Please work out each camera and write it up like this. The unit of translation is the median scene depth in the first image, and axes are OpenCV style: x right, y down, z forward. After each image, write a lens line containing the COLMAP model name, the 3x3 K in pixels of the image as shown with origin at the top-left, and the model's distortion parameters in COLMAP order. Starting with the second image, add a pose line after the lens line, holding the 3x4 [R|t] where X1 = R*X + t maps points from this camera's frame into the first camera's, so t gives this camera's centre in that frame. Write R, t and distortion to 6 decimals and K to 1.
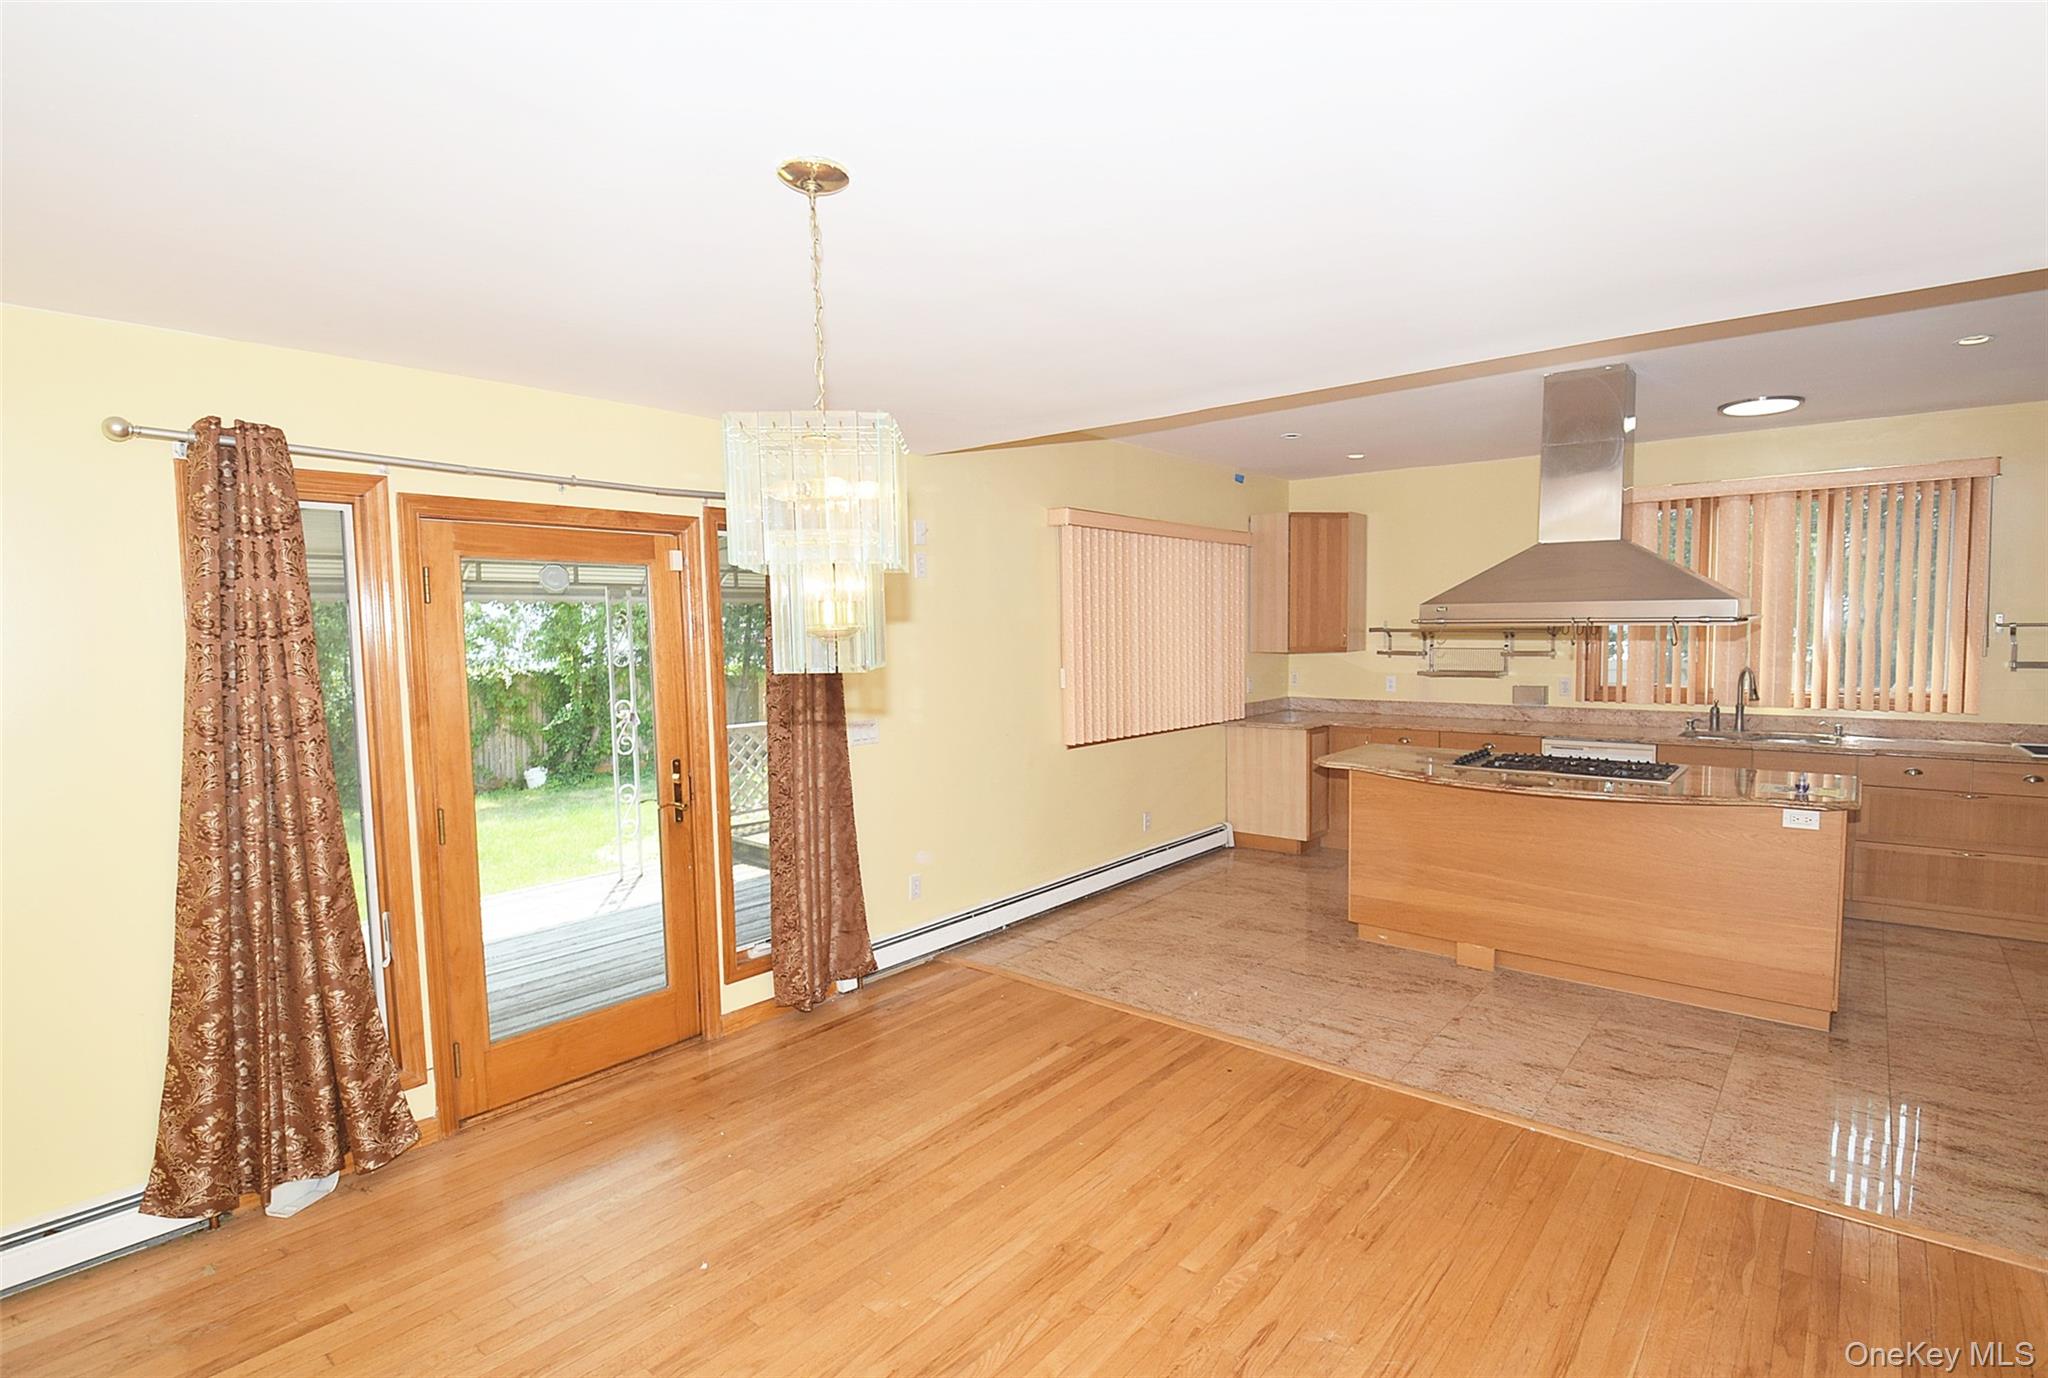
lens RADIAL K [[979.9, 0, 1043.8], [0, 979.9, 693.3], [0, 0, 1]] dist [0.015890, -0.025685]
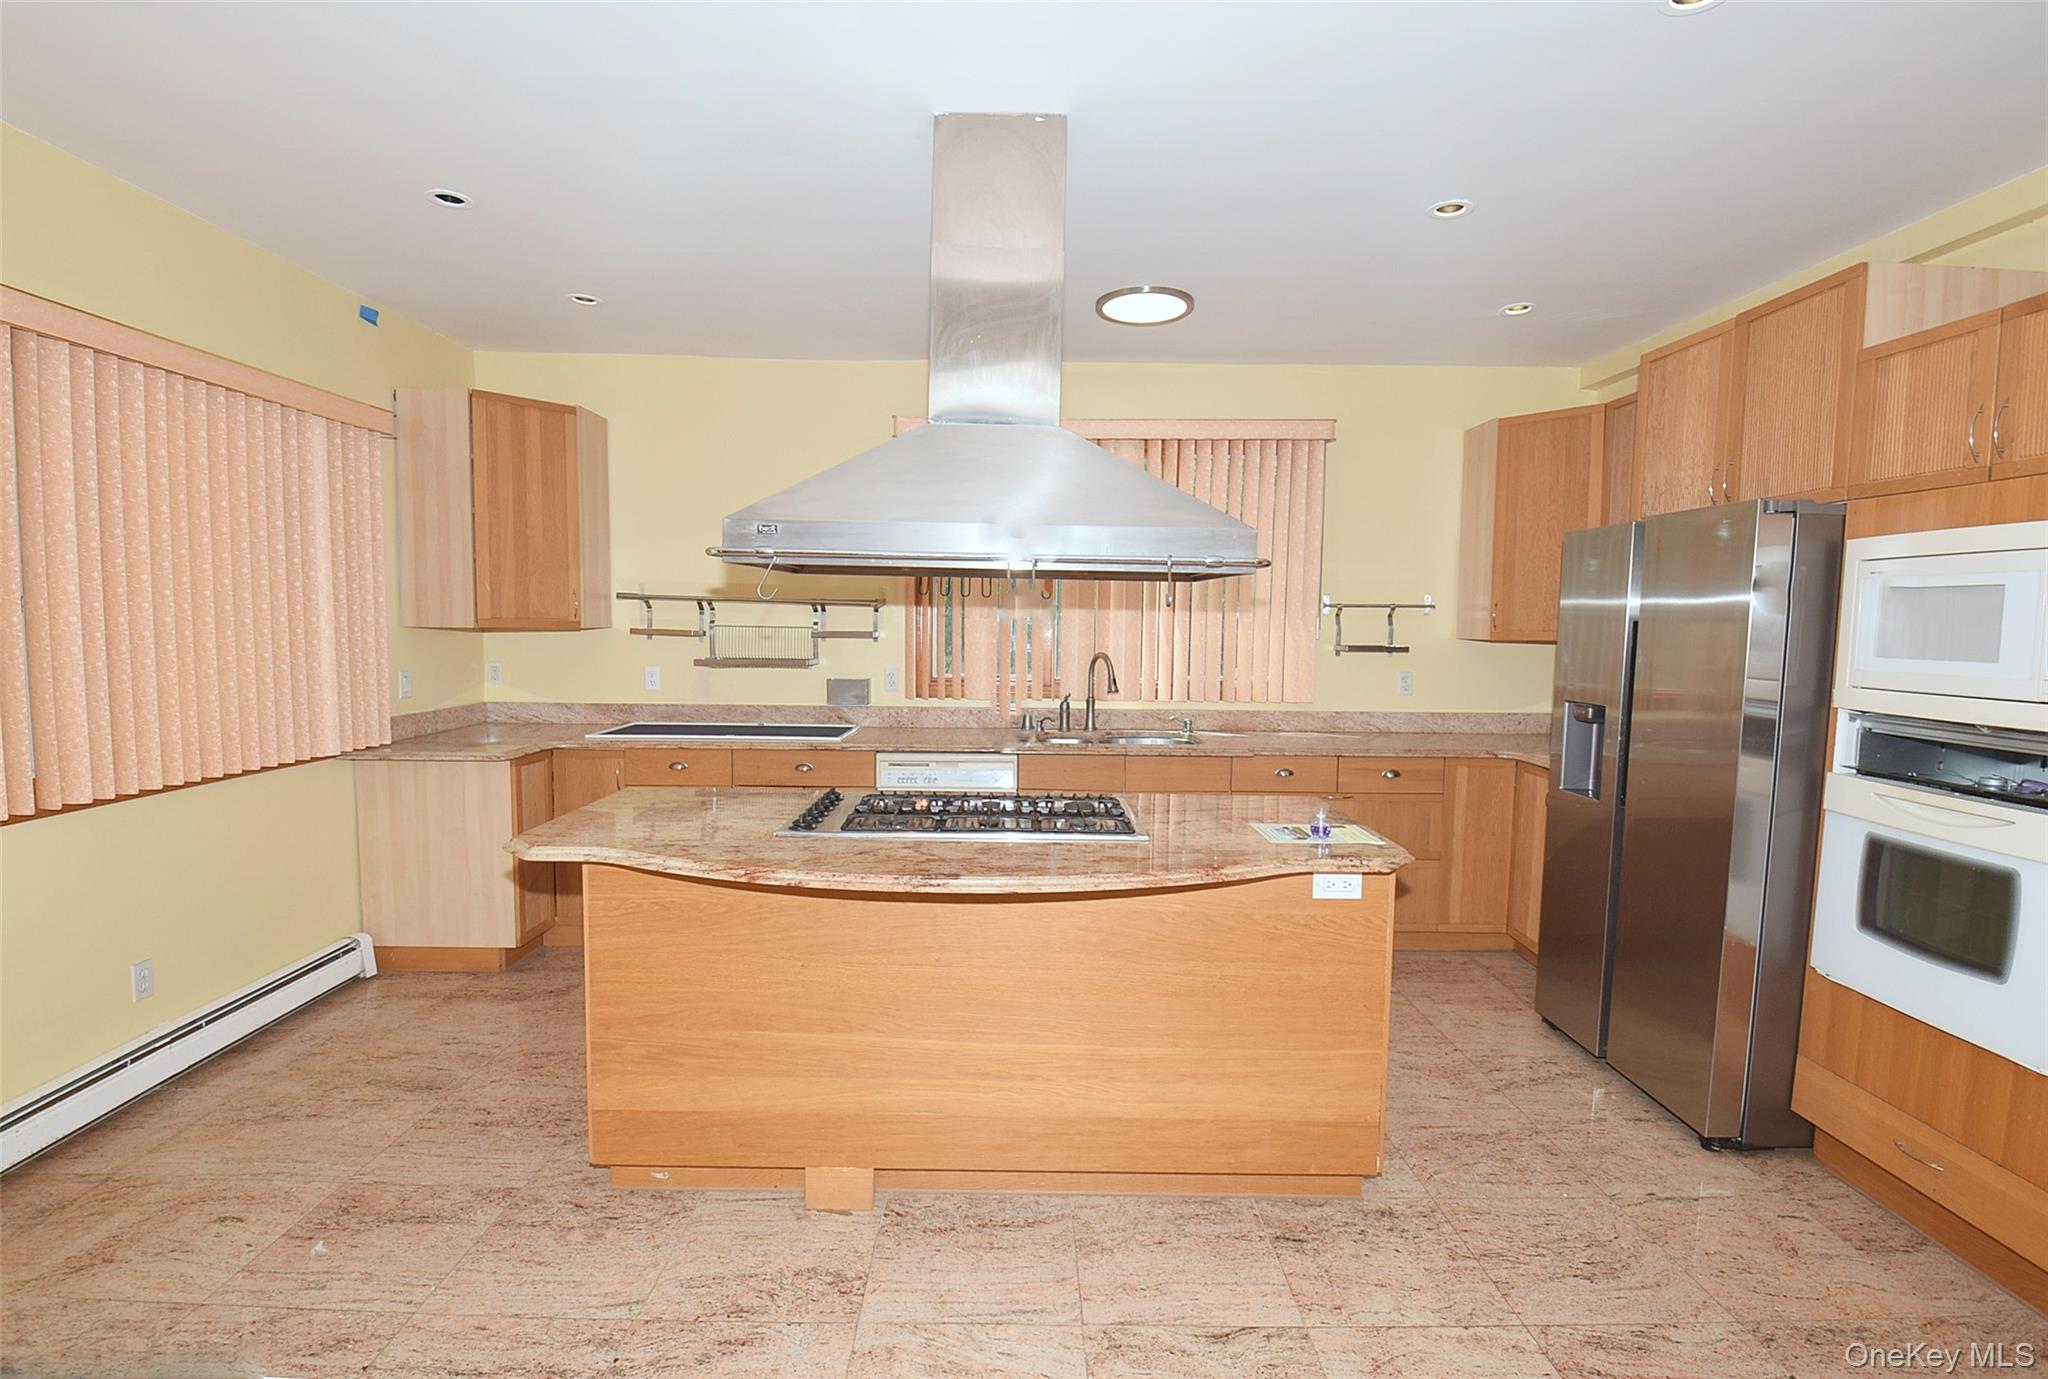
lens RADIAL K [[979.9, 0, 1043.8], [0, 979.9, 693.8], [0, 0, 1]] dist [0.015890, -0.025685]
pose [[0.744760, -0.025773, 0.666834, 0.139328], [0.021368, 0.999663, 0.014772, -0.004861], [-0.666990, 0.003247, 0.745060, 0.424620]]
